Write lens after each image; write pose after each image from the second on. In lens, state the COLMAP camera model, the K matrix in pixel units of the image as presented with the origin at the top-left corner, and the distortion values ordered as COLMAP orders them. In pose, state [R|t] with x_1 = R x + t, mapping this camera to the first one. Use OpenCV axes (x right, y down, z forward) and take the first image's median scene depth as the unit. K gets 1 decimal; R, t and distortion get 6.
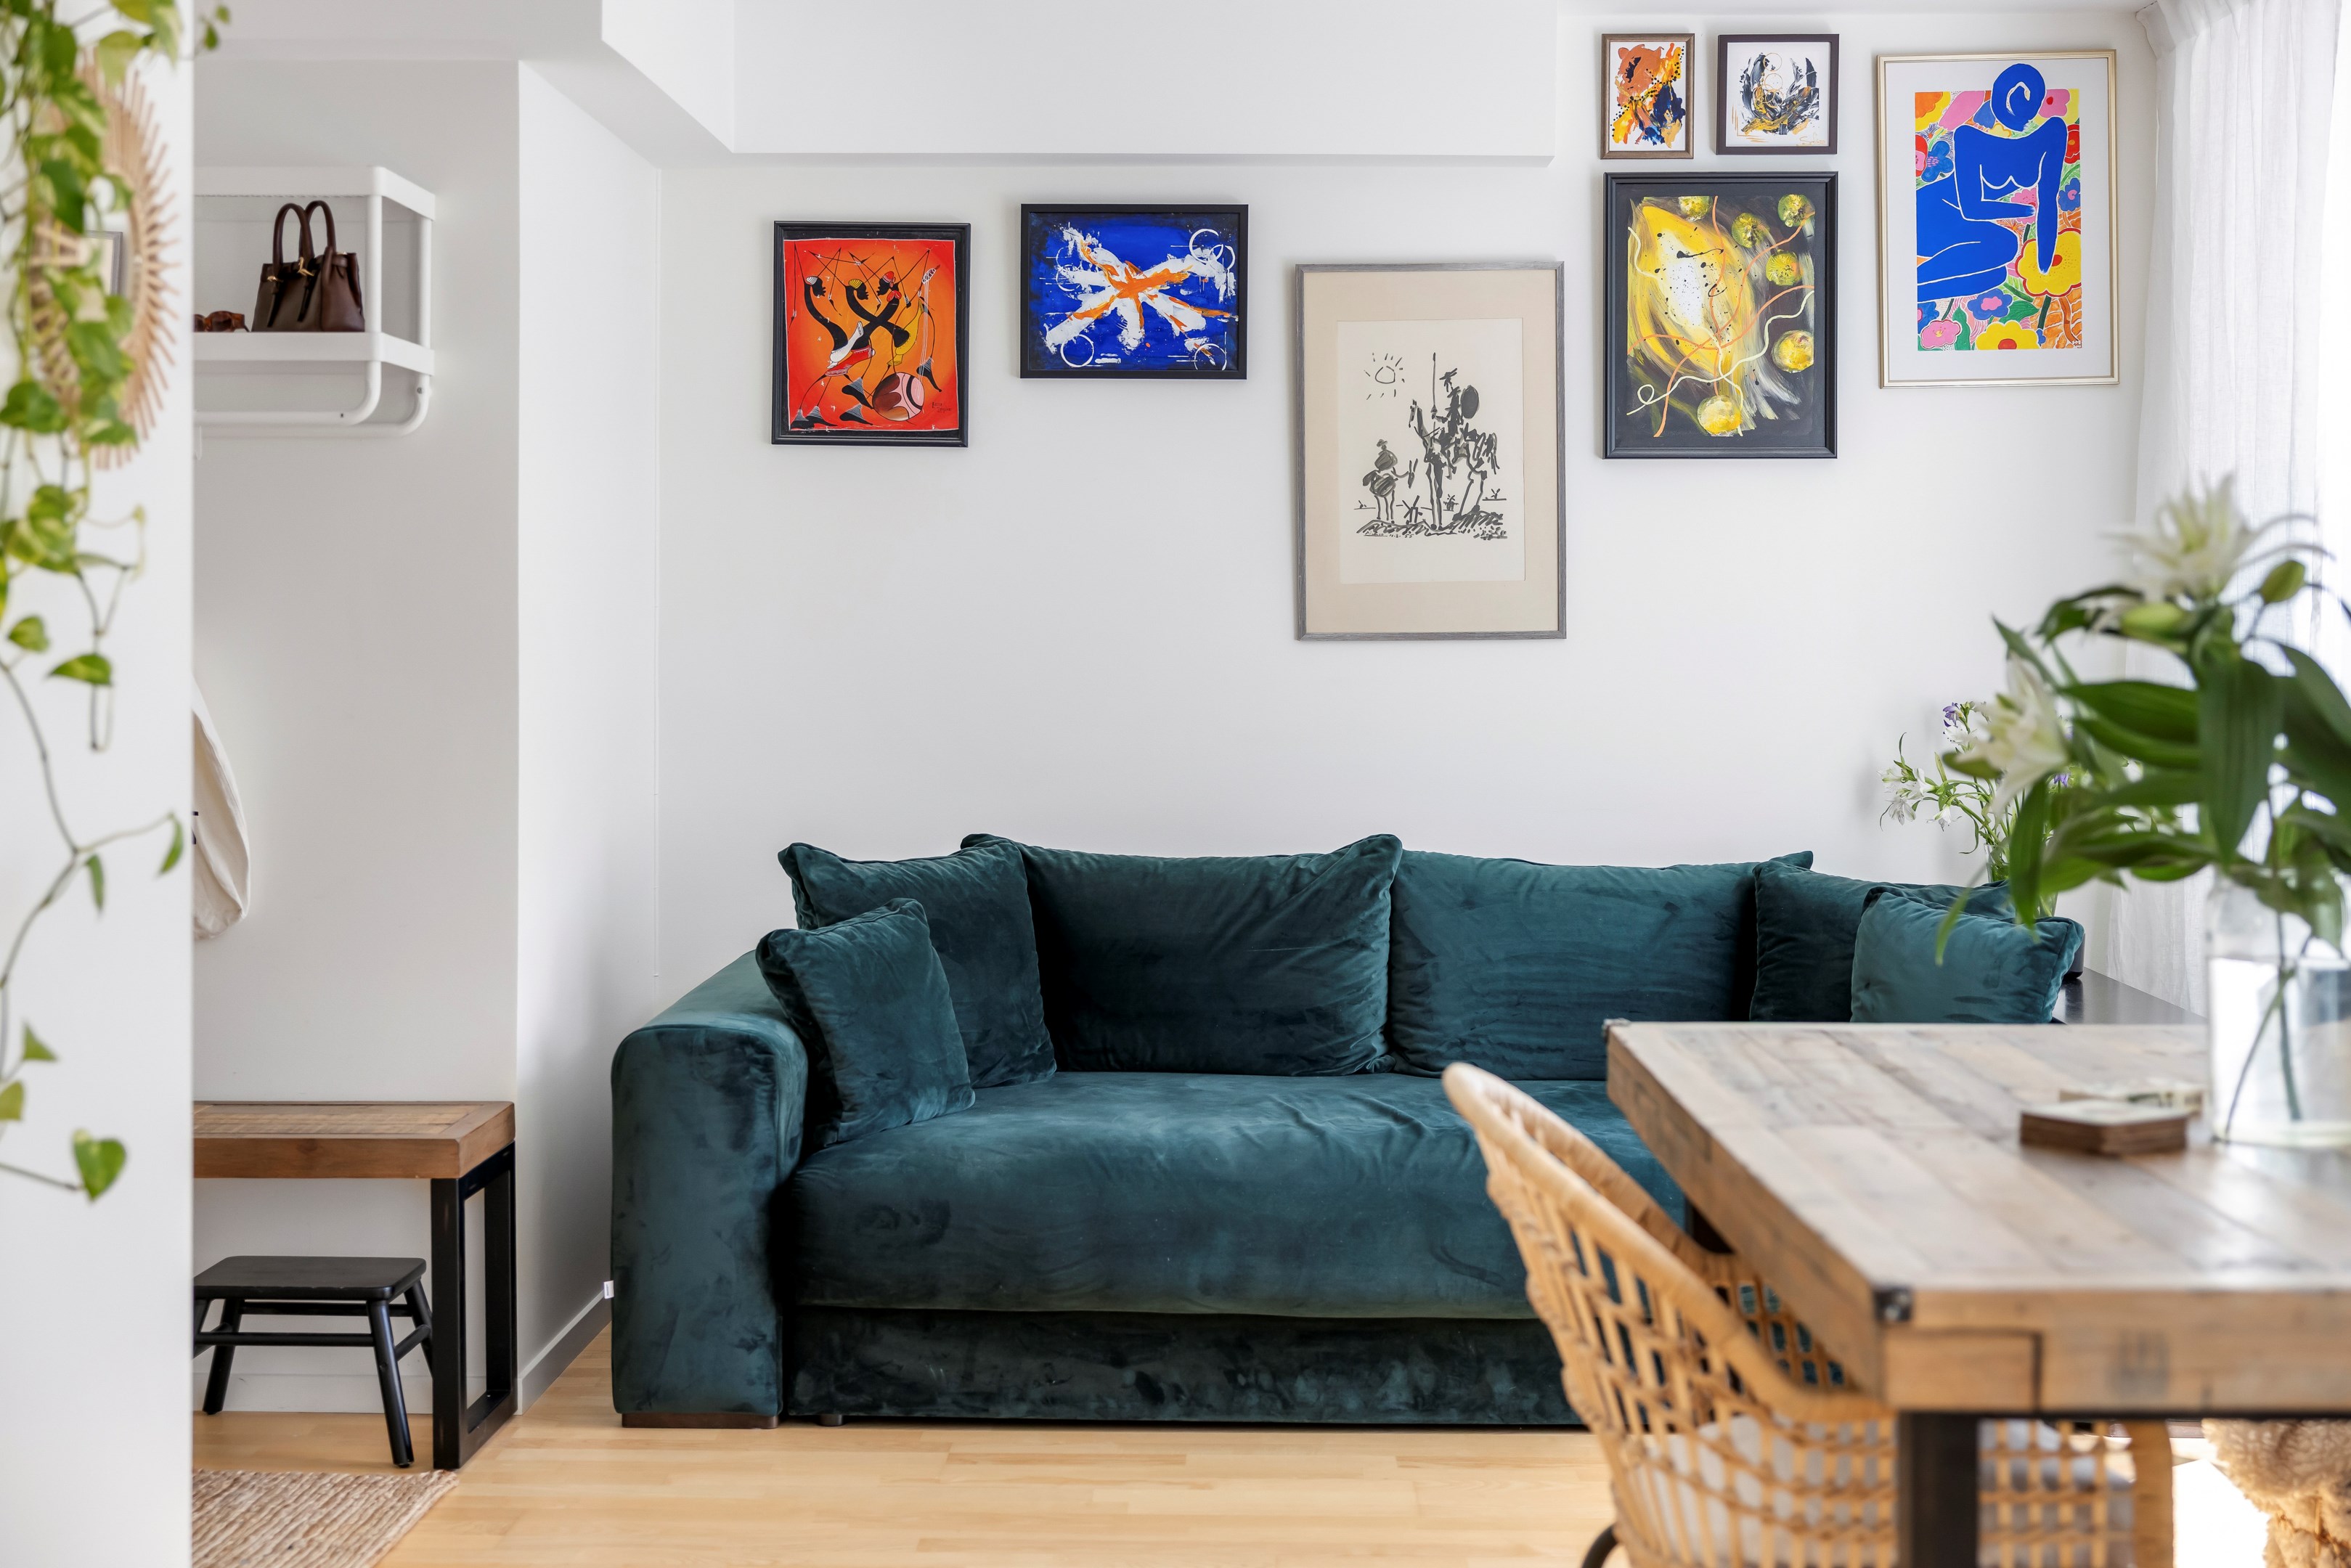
lens RADIAL K [[3244.2, 0, 1183.5], [0, 3244.2, 668.0], [0, 0, 1]] dist [0.018115, 0.000000]
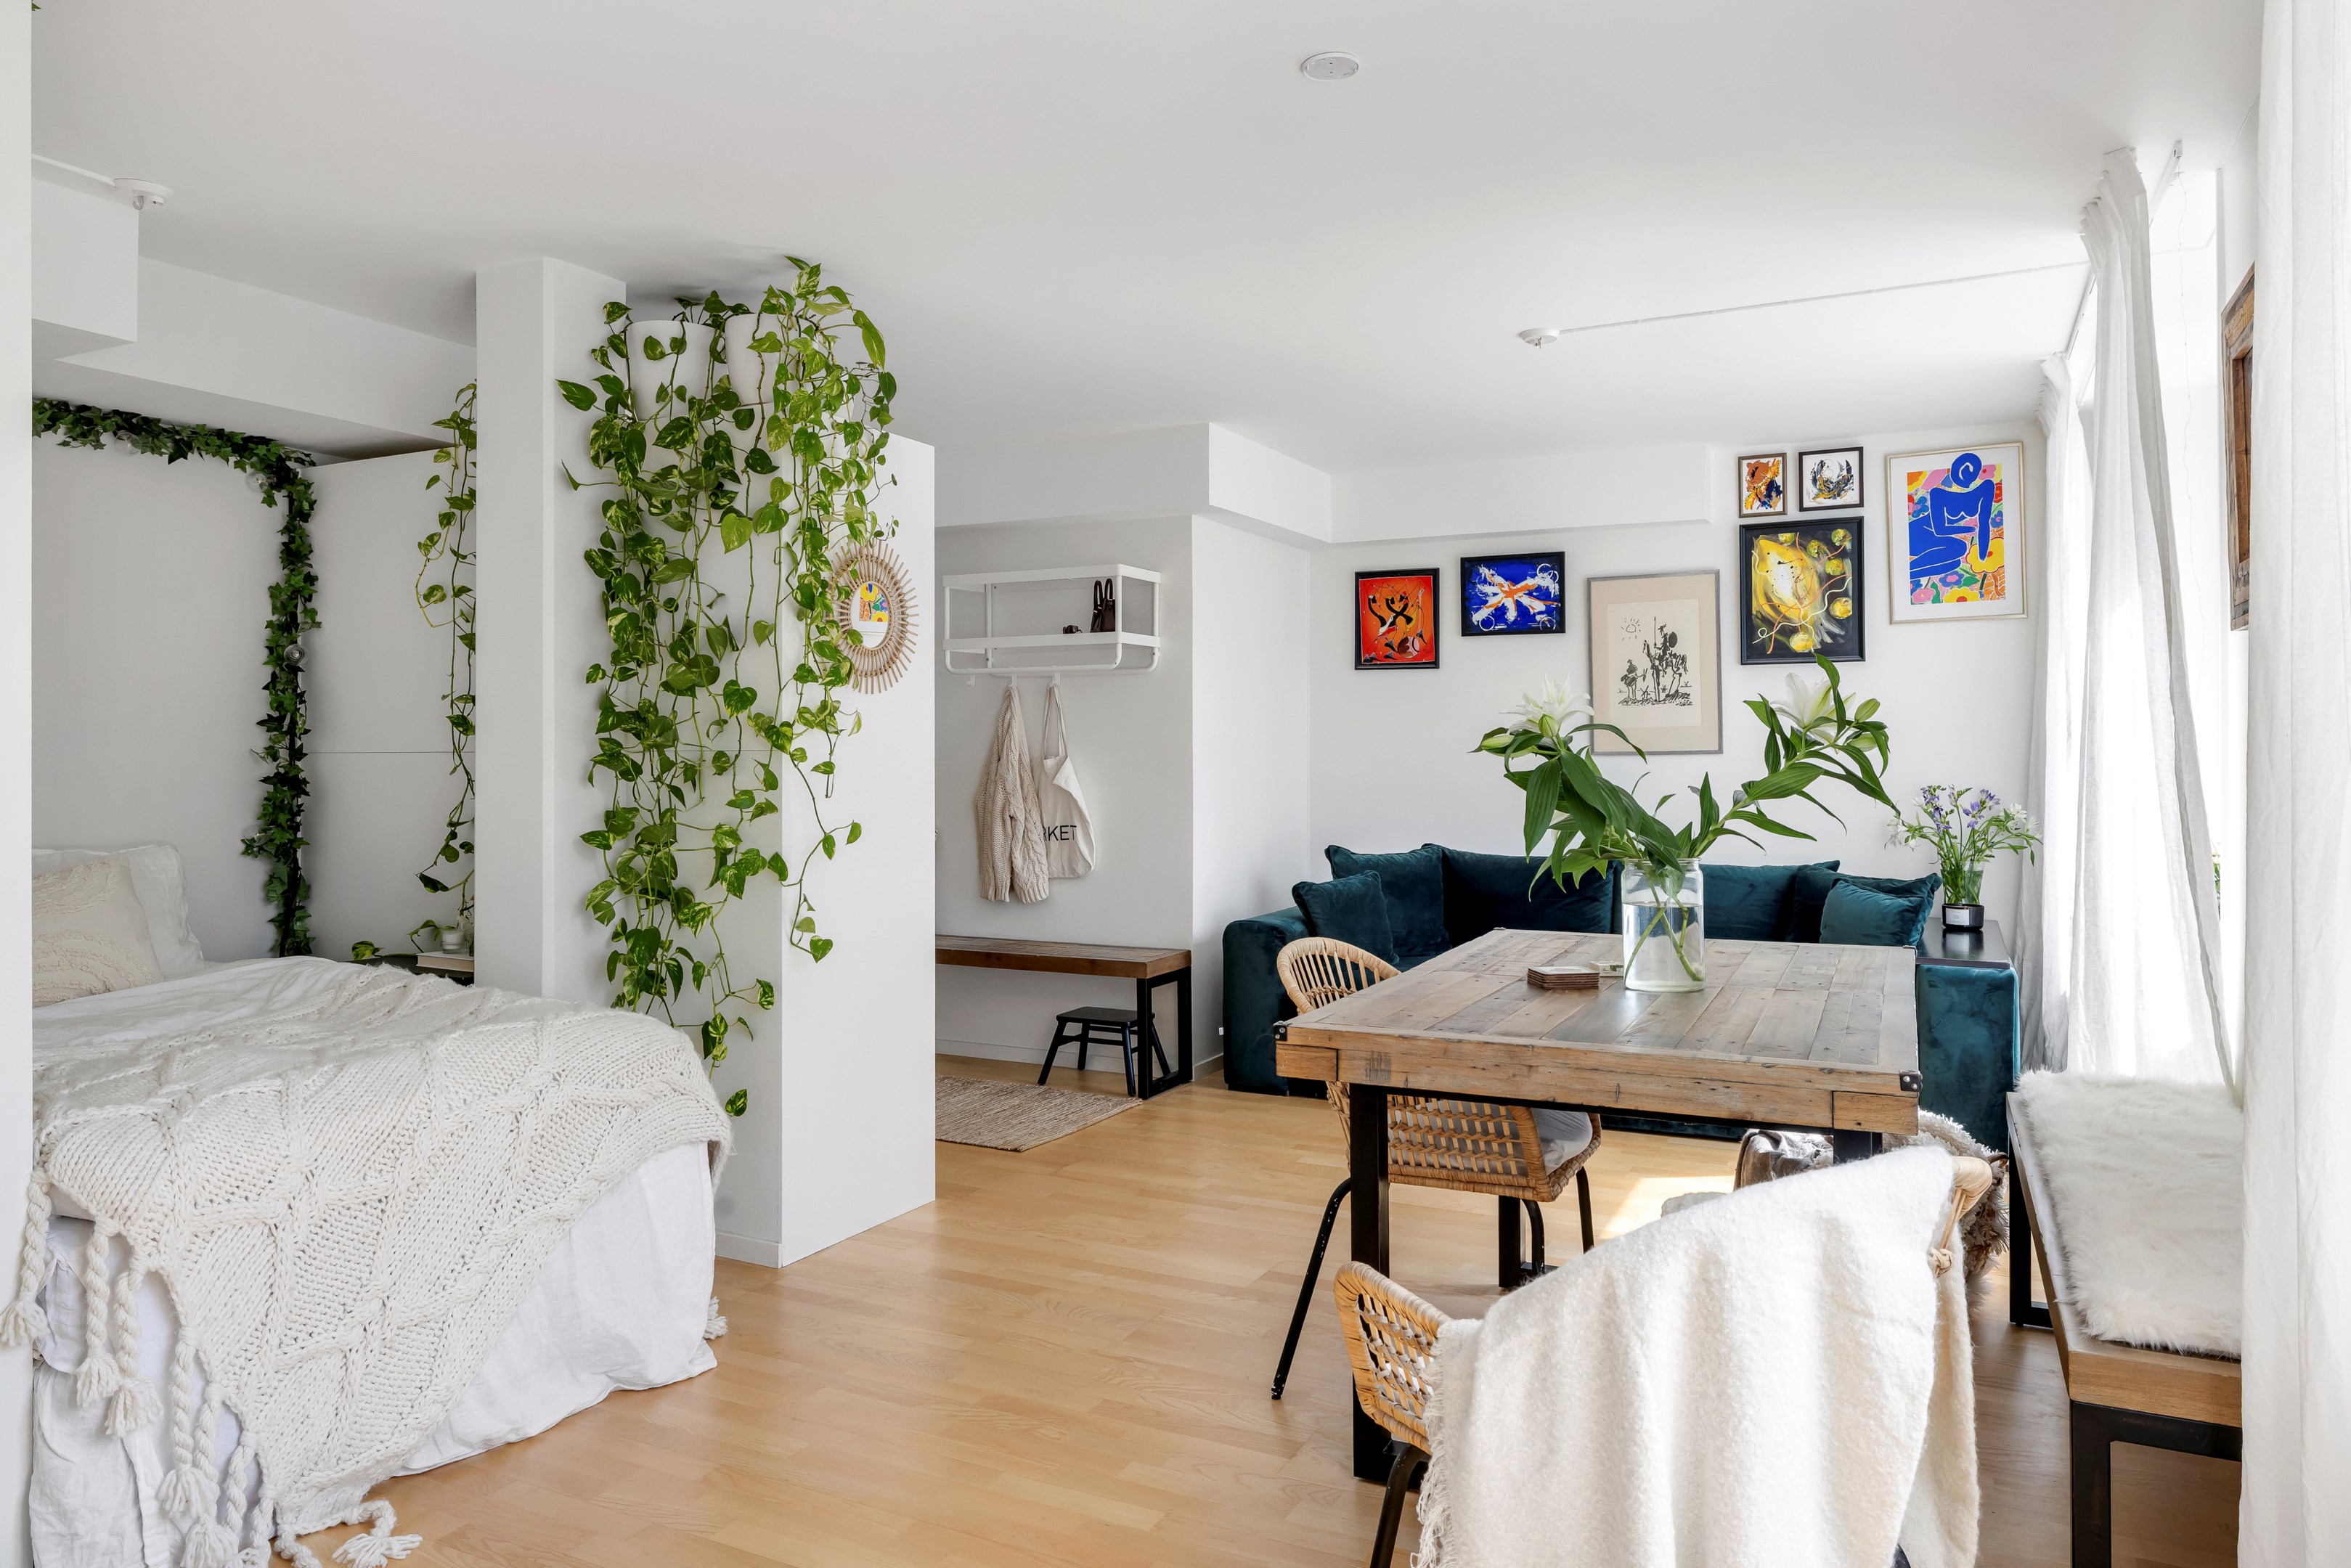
lens RADIAL K [[1530.0, 0, 1185.8], [0, 1530.0, 757.9], [0, 0, 1]] dist [-0.004327, -0.000633]
pose [[0.899390, -0.004535, -0.437123, 0.271258], [0.000682, 0.999960, -0.008970, 0.002200], [0.437146, 0.007769, 0.899357, -0.014556]]
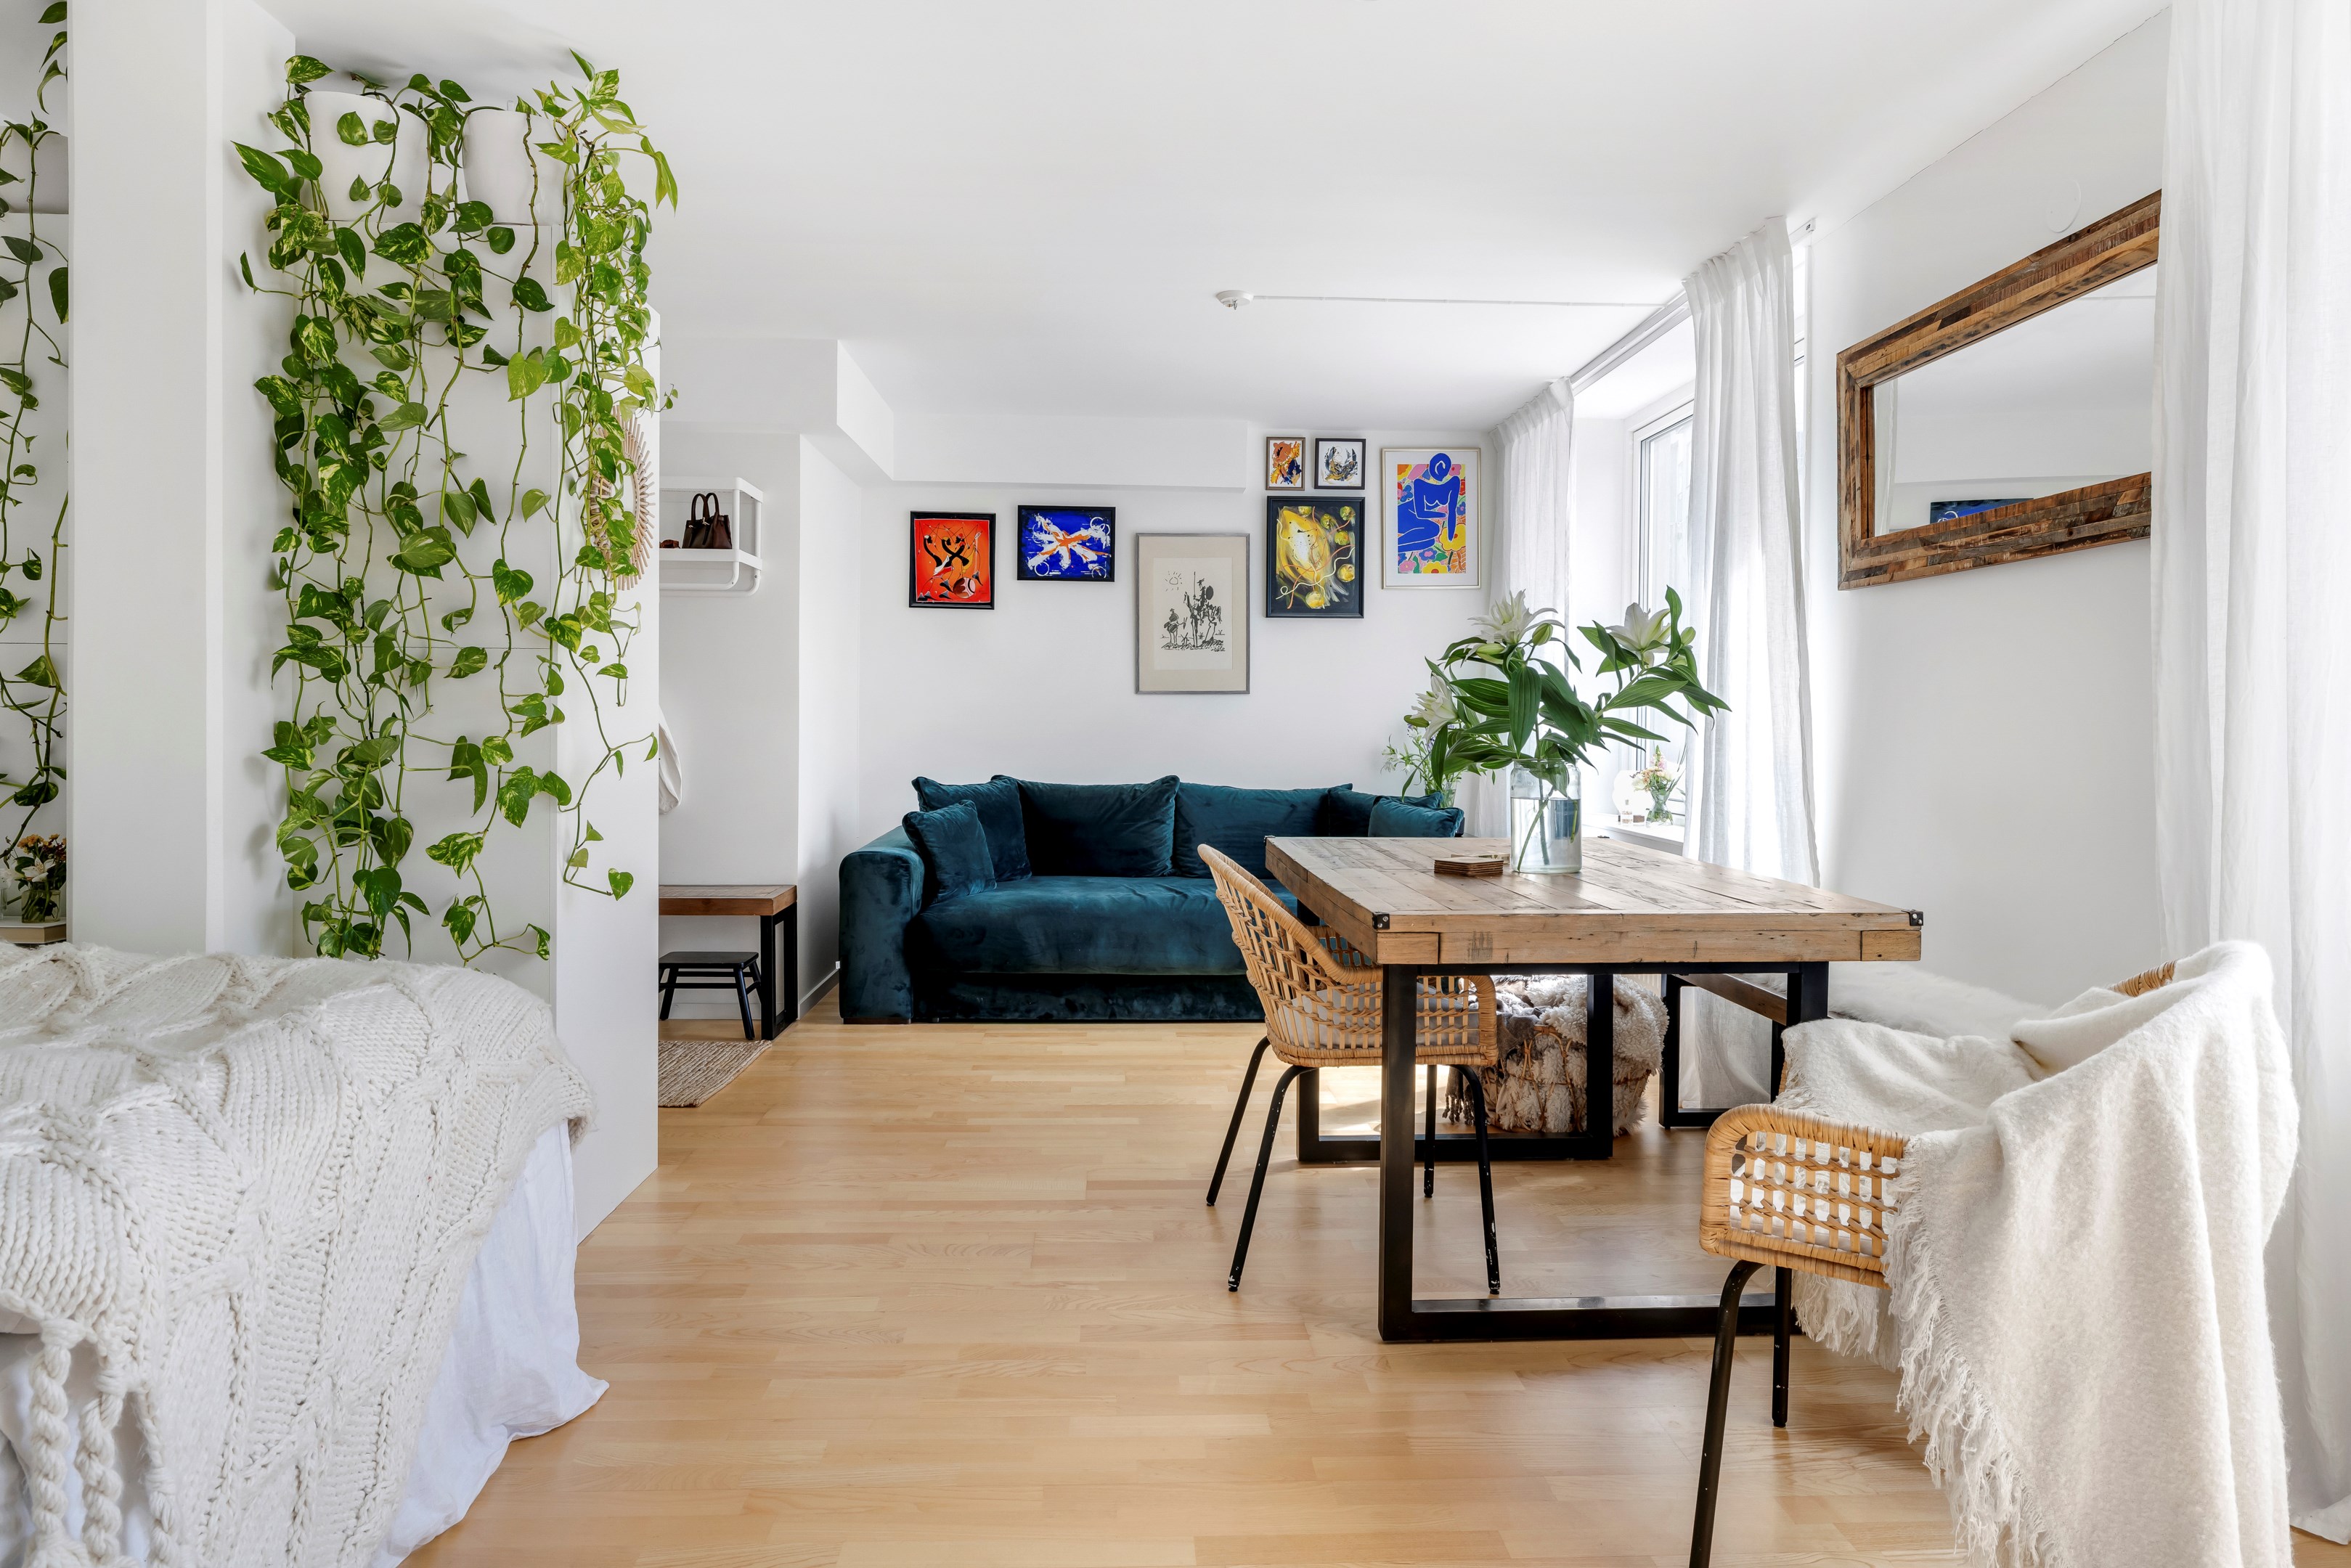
lens RADIAL K [[1403.4, 0, 1179.5], [0, 1403.4, 749.1], [0, 0, 1]] dist [-0.005360, 0.000959]
pose [[0.997744, 0.004491, 0.066981, -0.001149], [-0.005201, 0.999932, 0.010420, 0.023893], [-0.066930, -0.010744, 0.997700, -0.014406]]
